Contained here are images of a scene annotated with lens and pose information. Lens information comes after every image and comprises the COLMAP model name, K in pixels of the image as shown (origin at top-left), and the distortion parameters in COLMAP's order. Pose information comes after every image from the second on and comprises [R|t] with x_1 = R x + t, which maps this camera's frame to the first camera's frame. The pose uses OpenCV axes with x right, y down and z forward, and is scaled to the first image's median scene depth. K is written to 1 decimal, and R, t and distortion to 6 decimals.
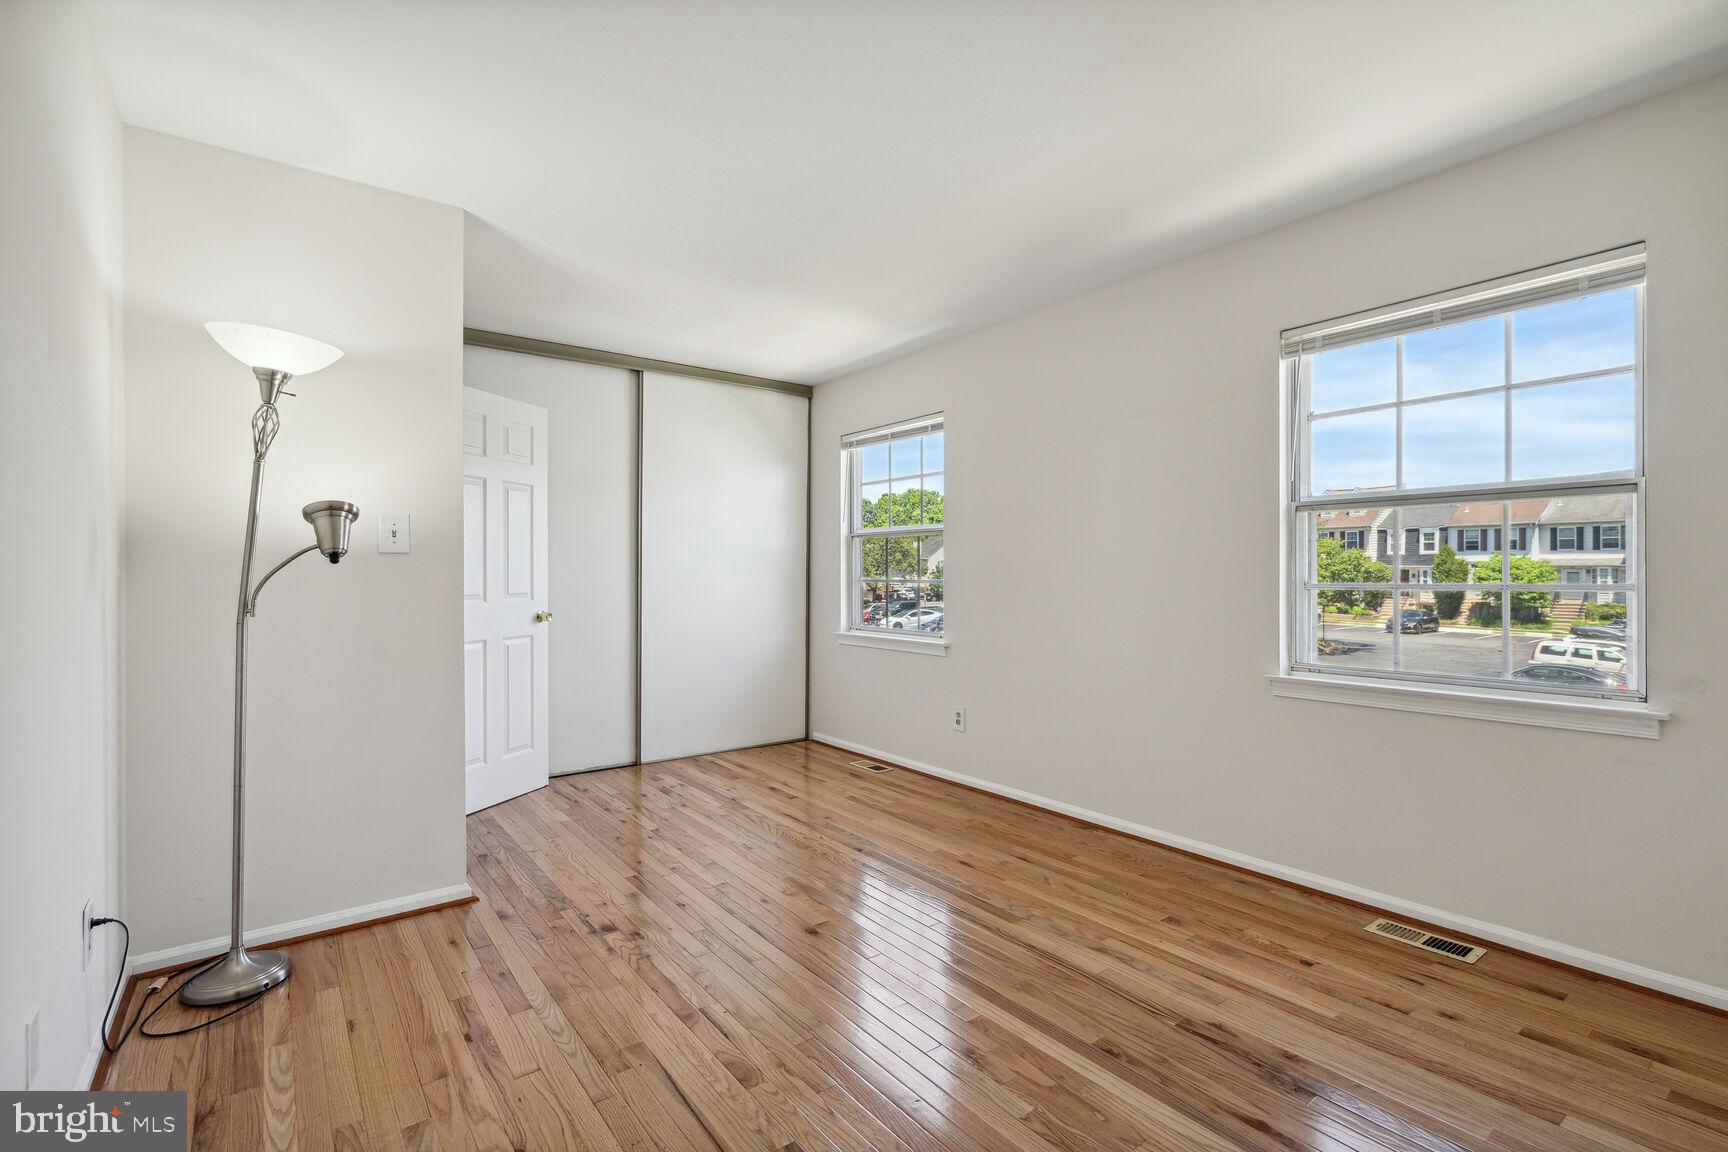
lens RADIAL K [[786.2, 0, 855.1], [0, 786.2, 579.6], [0, 0, 1]] dist [0.000309, 0.000175]
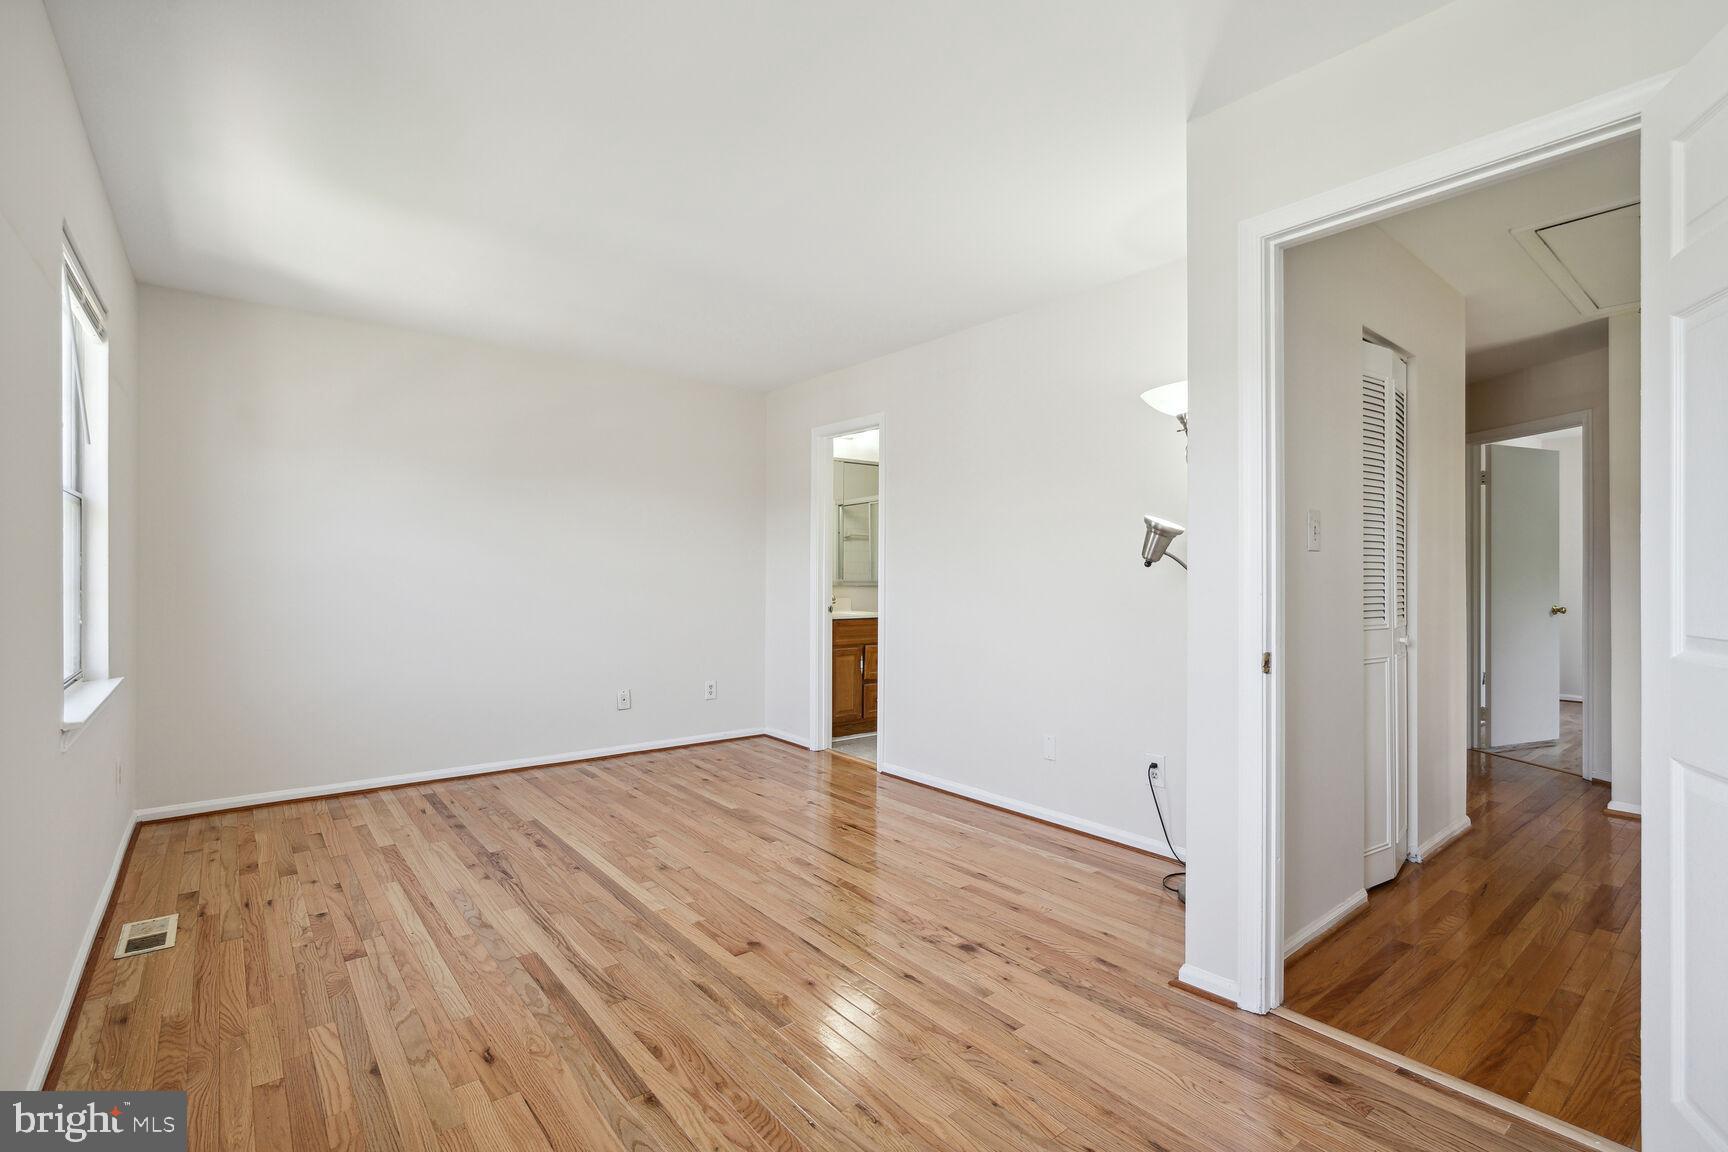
lens RADIAL K [[786.2, 0, 855.1], [0, 786.2, 579.6], [0, 0, 1]] dist [0.000309, 0.000175]
pose [[-0.999412, -0.000258, -0.034276, -0.167914], [-0.000673, 0.999926, 0.012119, -0.015174], [0.034271, 0.012135, -0.999339, 2.252904]]
